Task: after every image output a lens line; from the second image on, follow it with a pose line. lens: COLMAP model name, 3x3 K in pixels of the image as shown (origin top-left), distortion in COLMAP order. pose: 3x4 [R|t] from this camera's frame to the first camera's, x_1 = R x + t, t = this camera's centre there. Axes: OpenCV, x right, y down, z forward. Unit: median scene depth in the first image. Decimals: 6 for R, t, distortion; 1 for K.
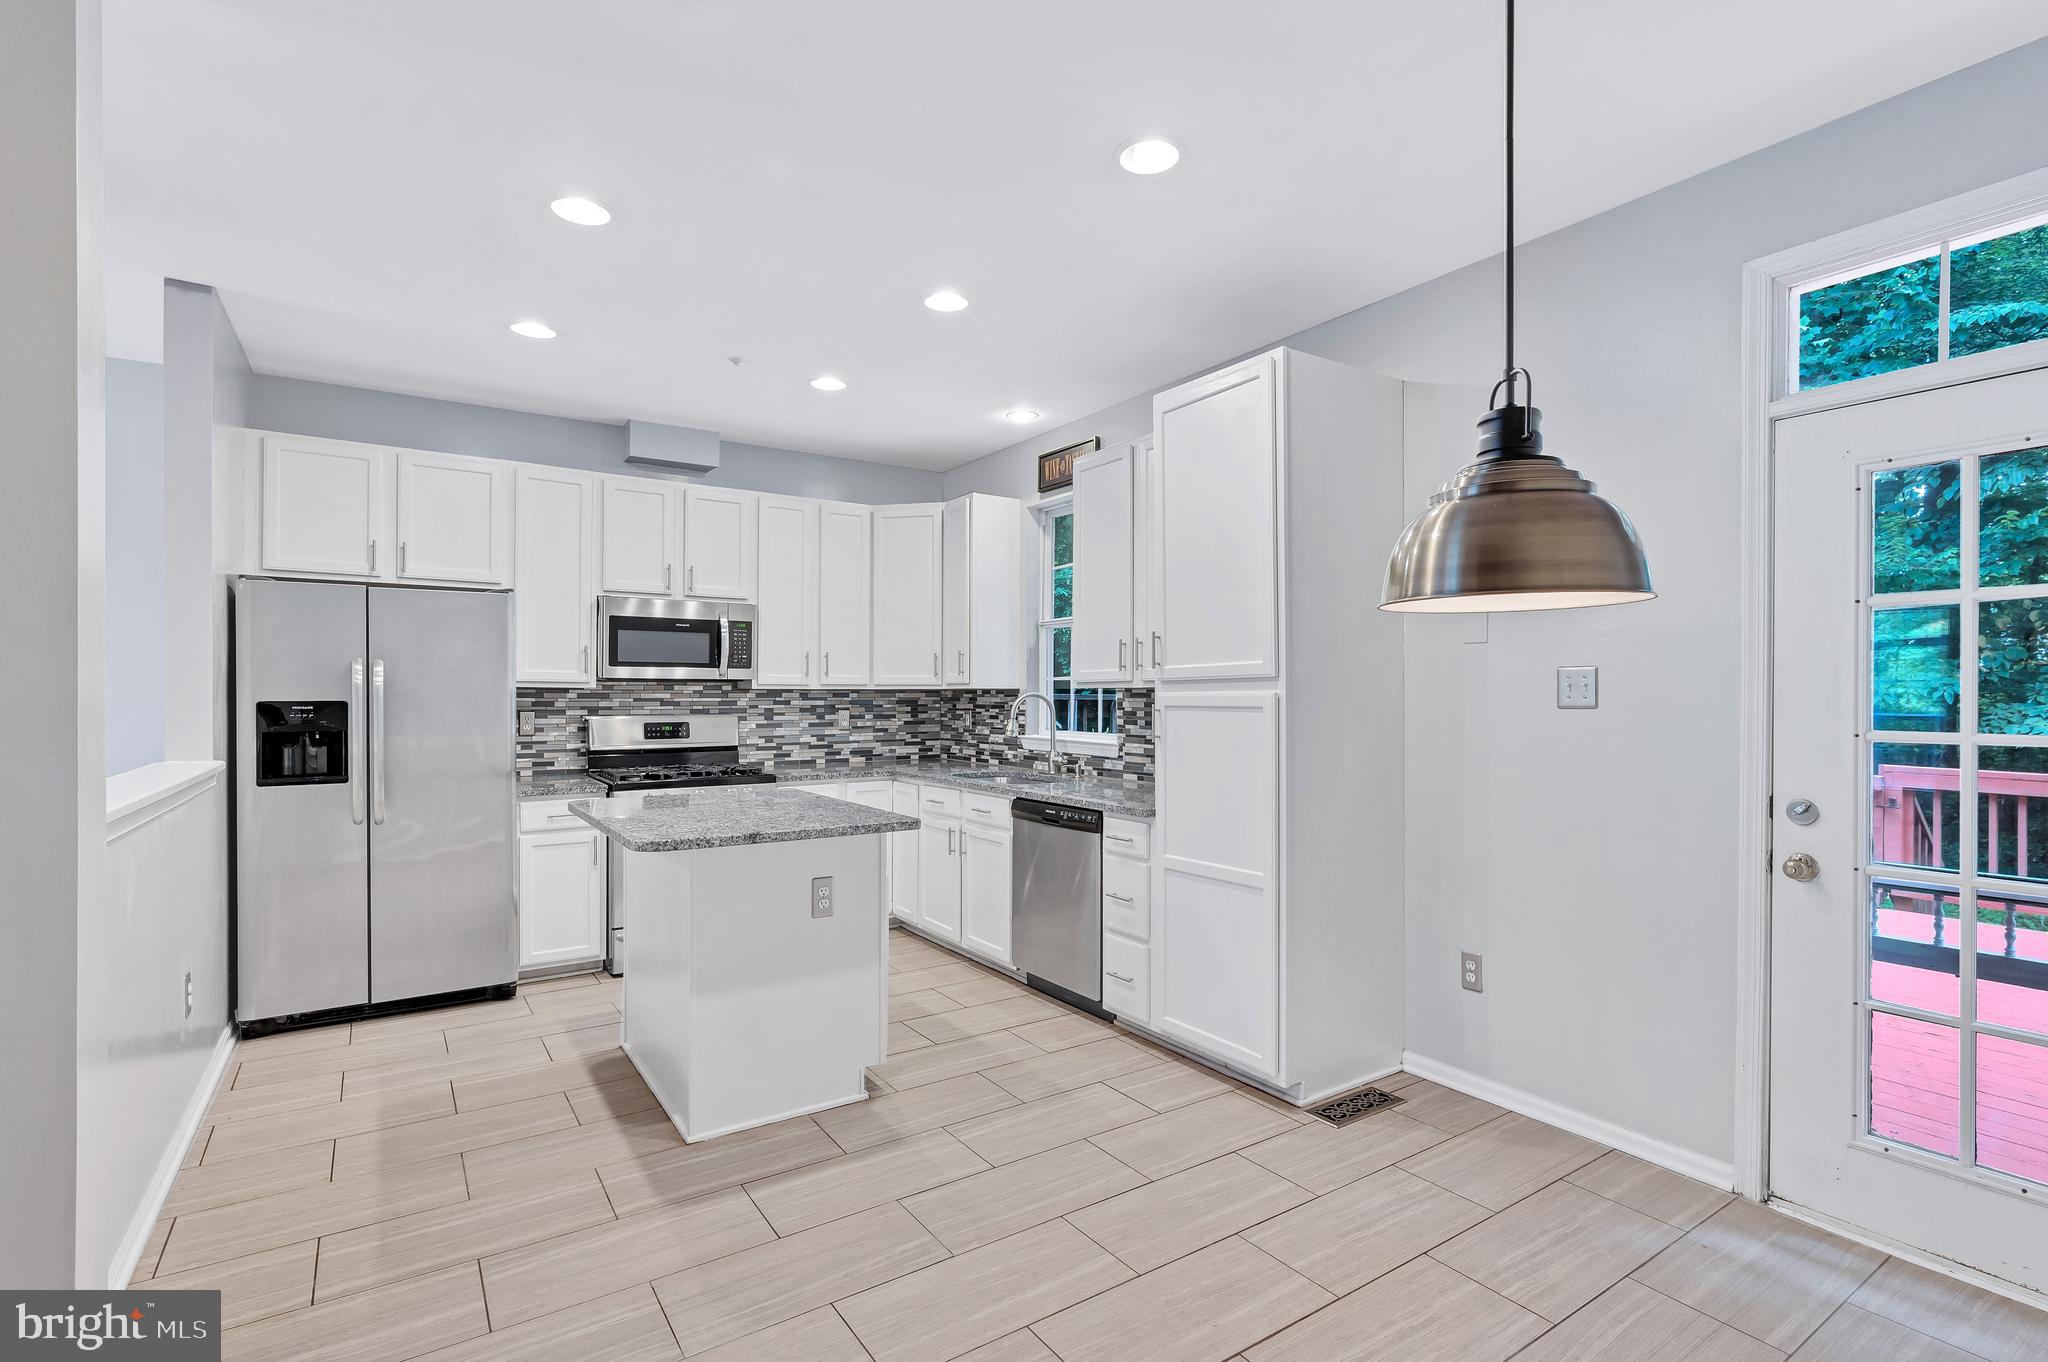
lens RADIAL K [[953.9, 0, 1059.1], [0, 953.9, 692.7], [0, 0, 1]] dist [0.008629, -0.000603]
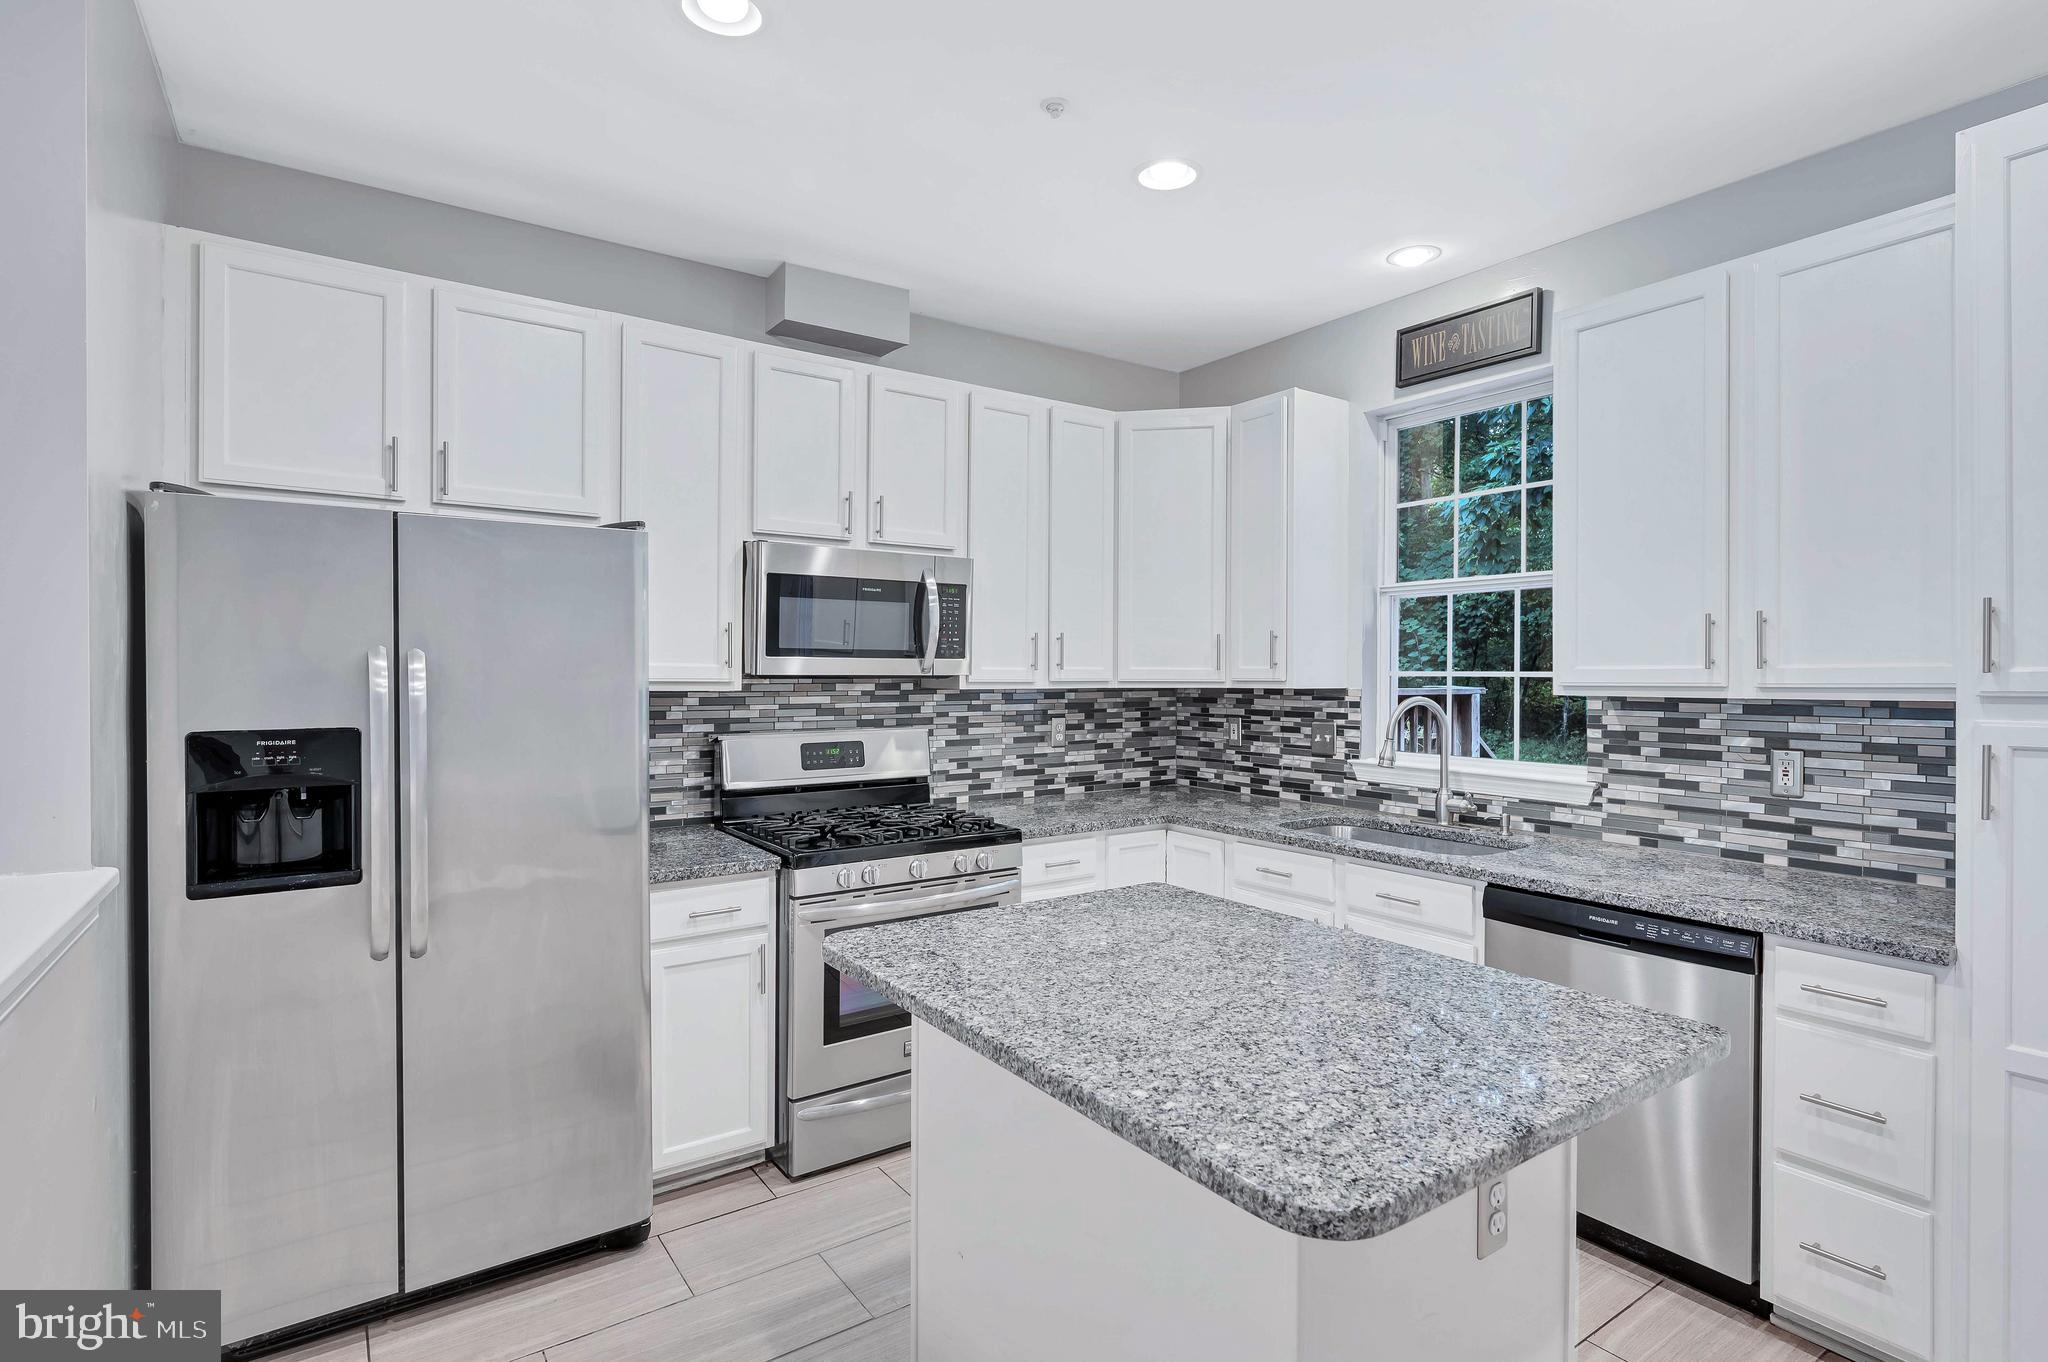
lens RADIAL K [[991.0, 0, 1039.7], [0, 991.0, 677.0], [0, 0, 1]] dist [0.000871, -0.000477]
pose [[0.999958, 0.002045, 0.008968, -0.345627], [-0.002110, 0.999972, 0.007222, -0.022057], [-0.008953, -0.007241, 0.999934, 0.418165]]
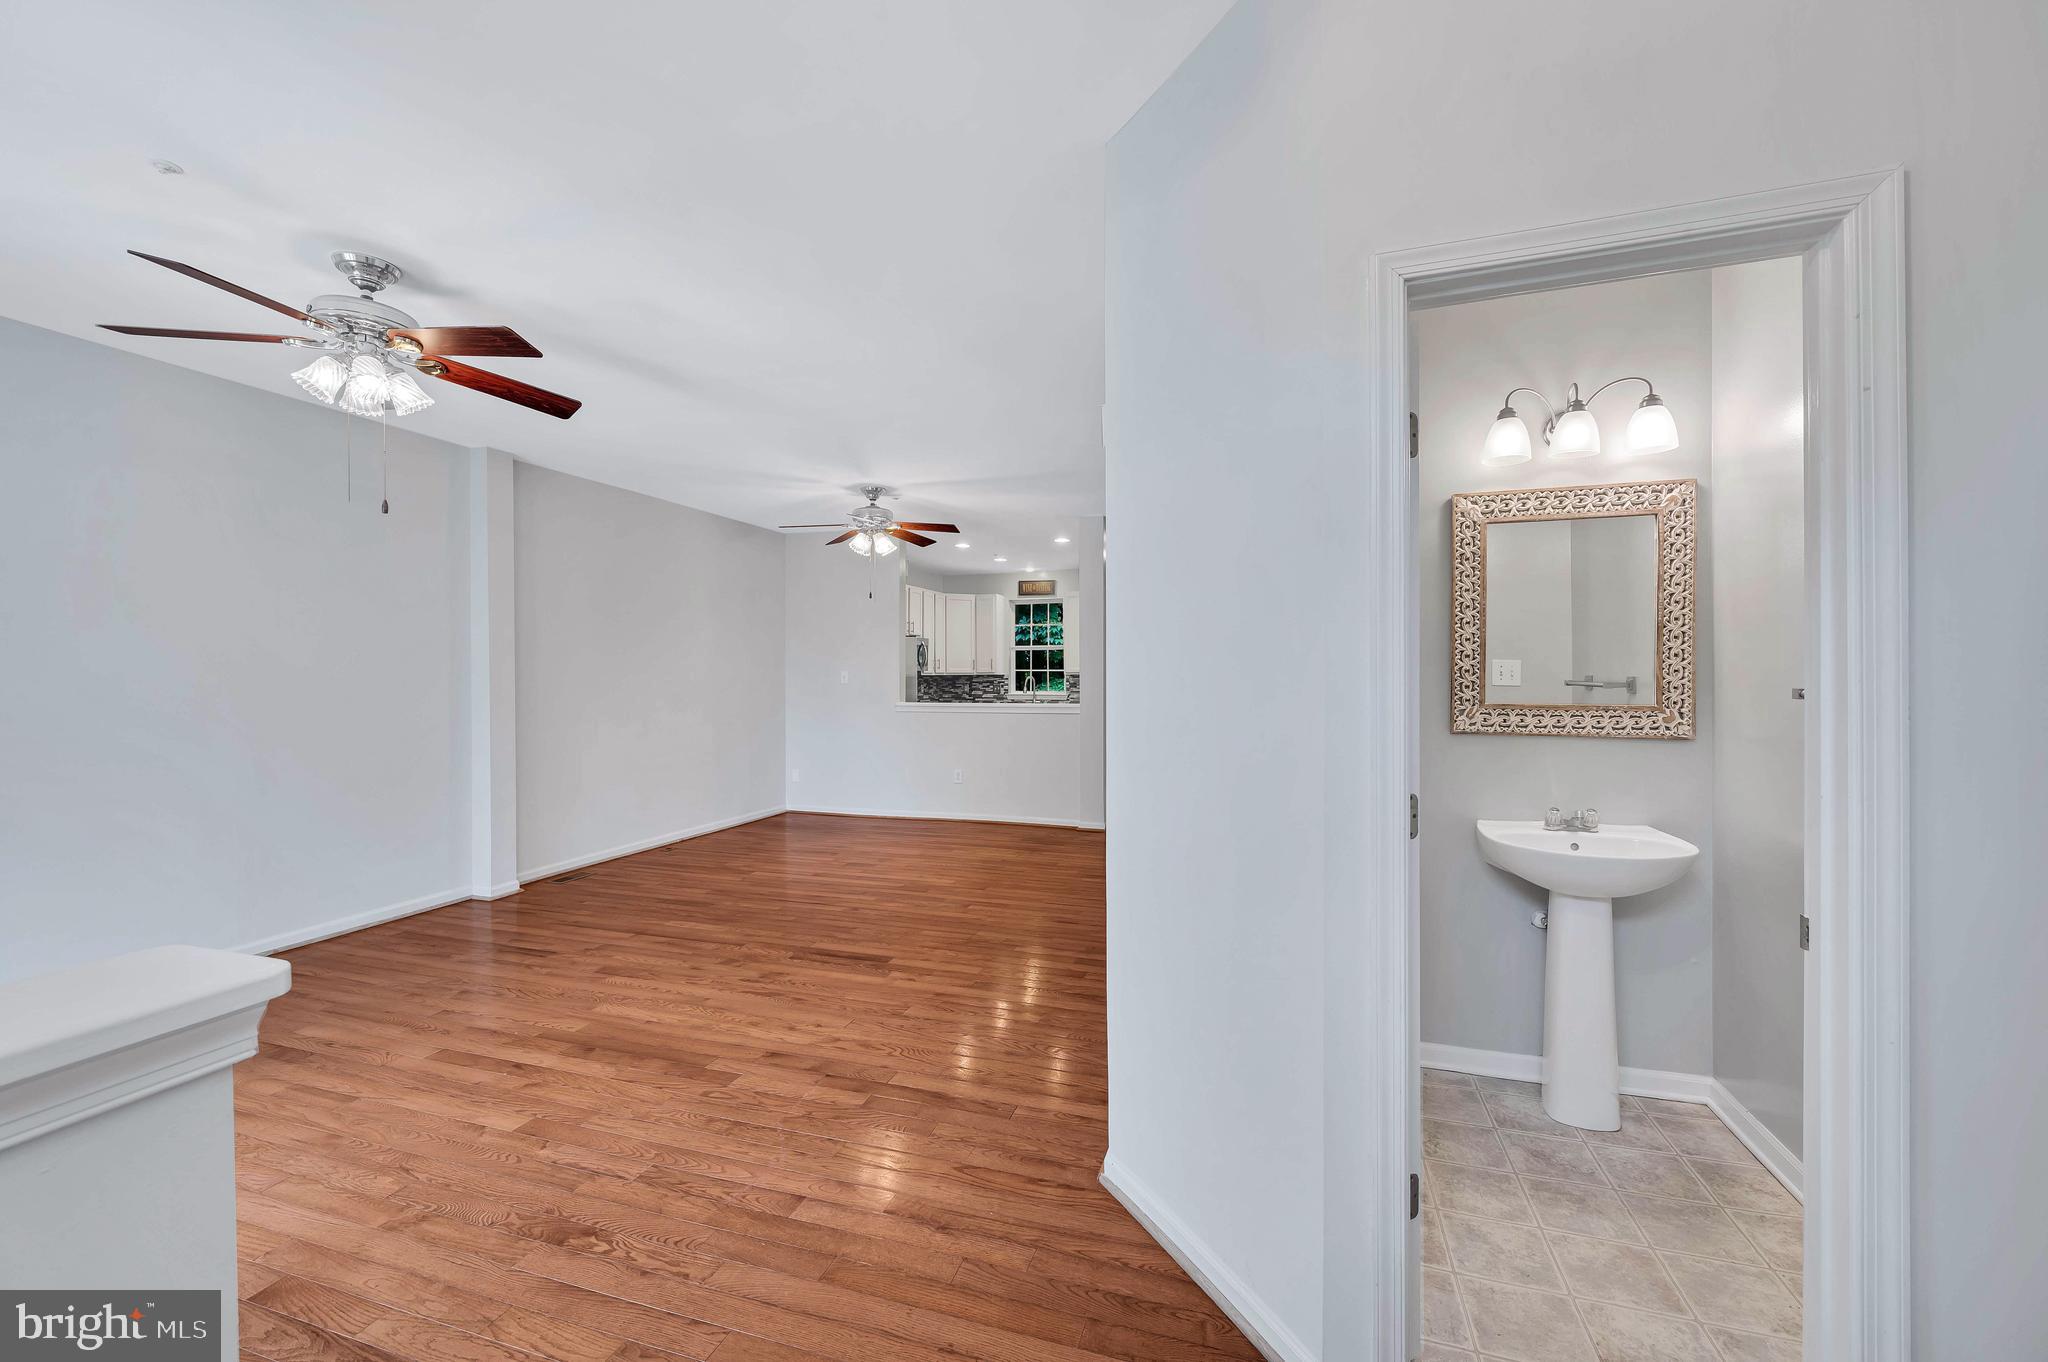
lens RADIAL K [[805.4, 0, 1020.4], [0, 805.4, 694.2], [0, 0, 1]] dist [0.001576, 0.000126]
pose [[0.796775, -0.021704, 0.603886, -1.643874], [0.006088, 0.999592, 0.027894, -0.015709], [-0.604246, -0.018549, 0.796582, -0.860953]]
